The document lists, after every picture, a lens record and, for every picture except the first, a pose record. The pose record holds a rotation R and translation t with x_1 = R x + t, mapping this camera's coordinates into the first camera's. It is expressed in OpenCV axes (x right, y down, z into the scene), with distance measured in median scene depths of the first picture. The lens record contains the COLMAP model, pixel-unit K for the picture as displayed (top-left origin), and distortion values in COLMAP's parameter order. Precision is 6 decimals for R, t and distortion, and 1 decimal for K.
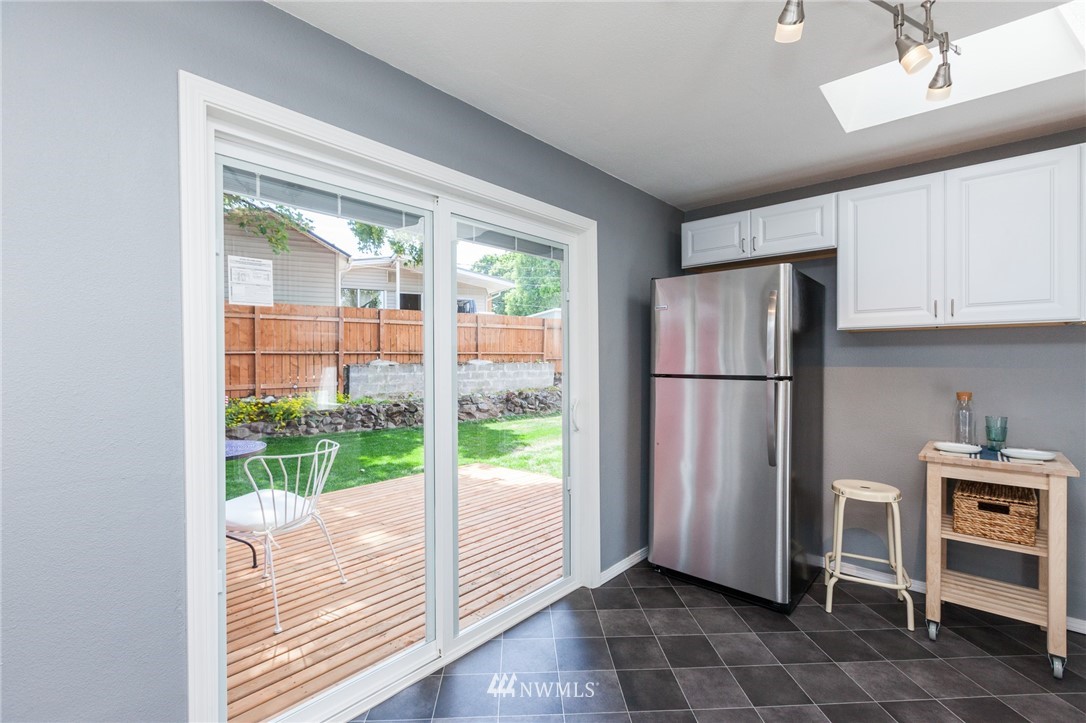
lens RADIAL K [[489.5, 0, 545.2], [0, 489.5, 357.9], [0, 0, 1]] dist [0.002738, 0.000141]
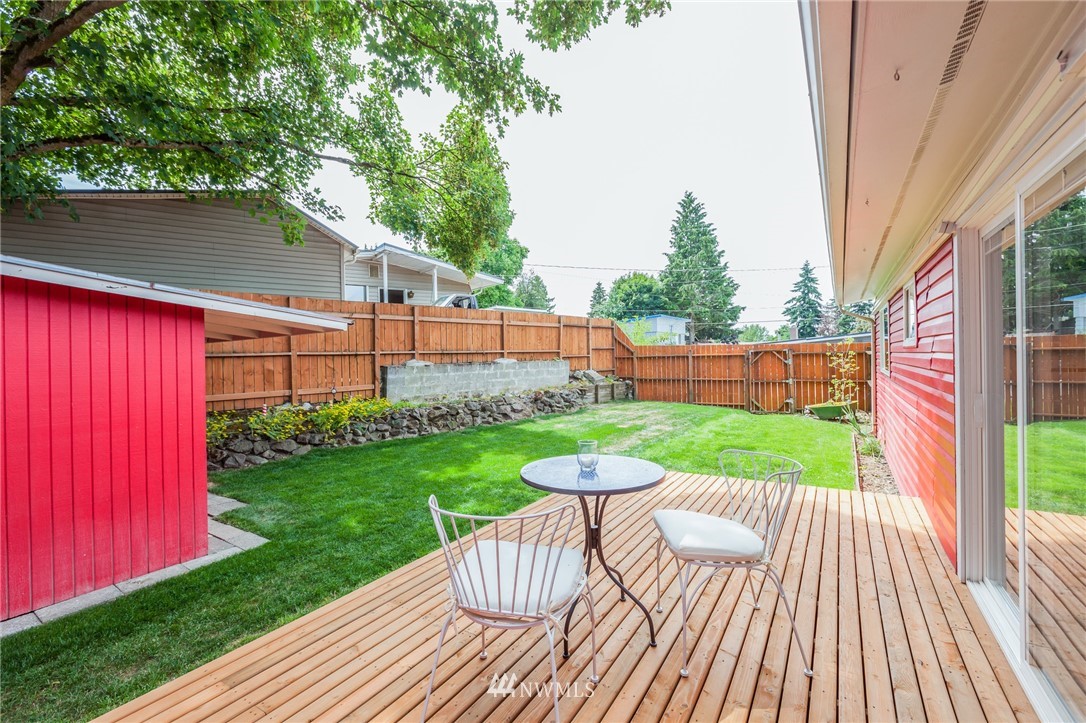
lens RADIAL K [[481.7, 0, 548.4], [0, 481.7, 358.1], [0, 0, 1]] dist [-0.001154, -0.000230]
pose [[0.984021, -0.015085, 0.177414, -0.250655], [0.014315, 0.999882, 0.005622, -0.001107], [-0.177478, -0.002993, 0.984120, 0.057800]]
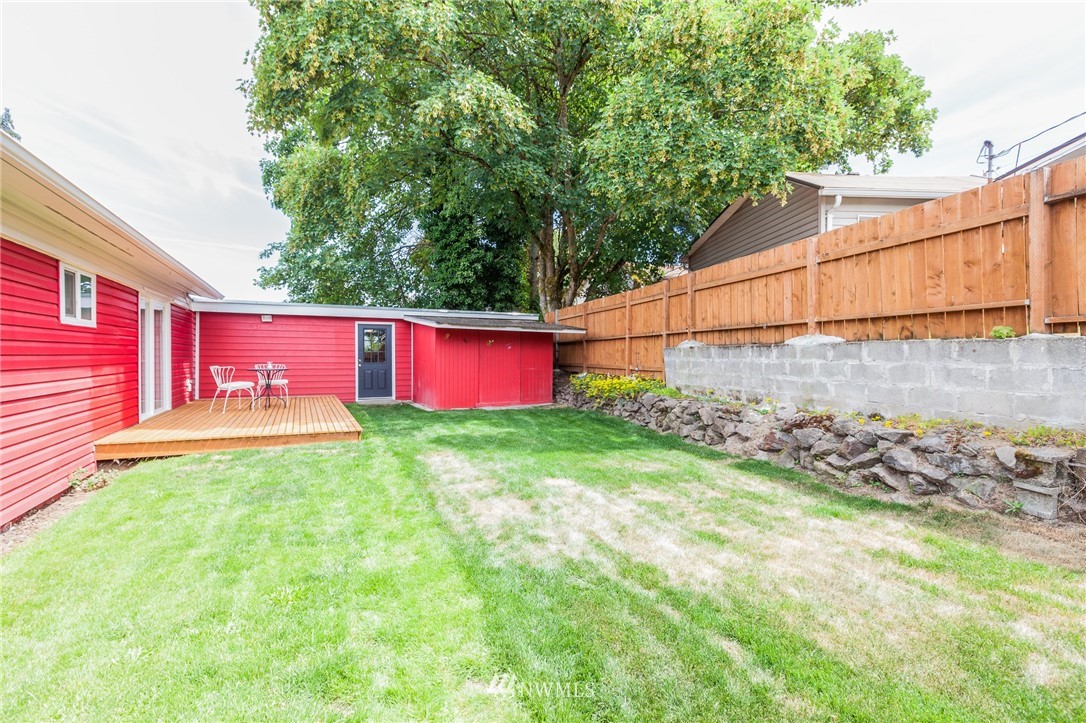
lens RADIAL K [[481.7, 0, 548.4], [0, 481.7, 358.1], [0, 0, 1]] dist [-0.001154, -0.000230]
pose [[-0.368889, 0.010221, -0.929417, 0.429015], [0.002003, 0.999946, 0.010202, 0.023130], [0.929471, 0.001901, -0.368889, 1.073068]]
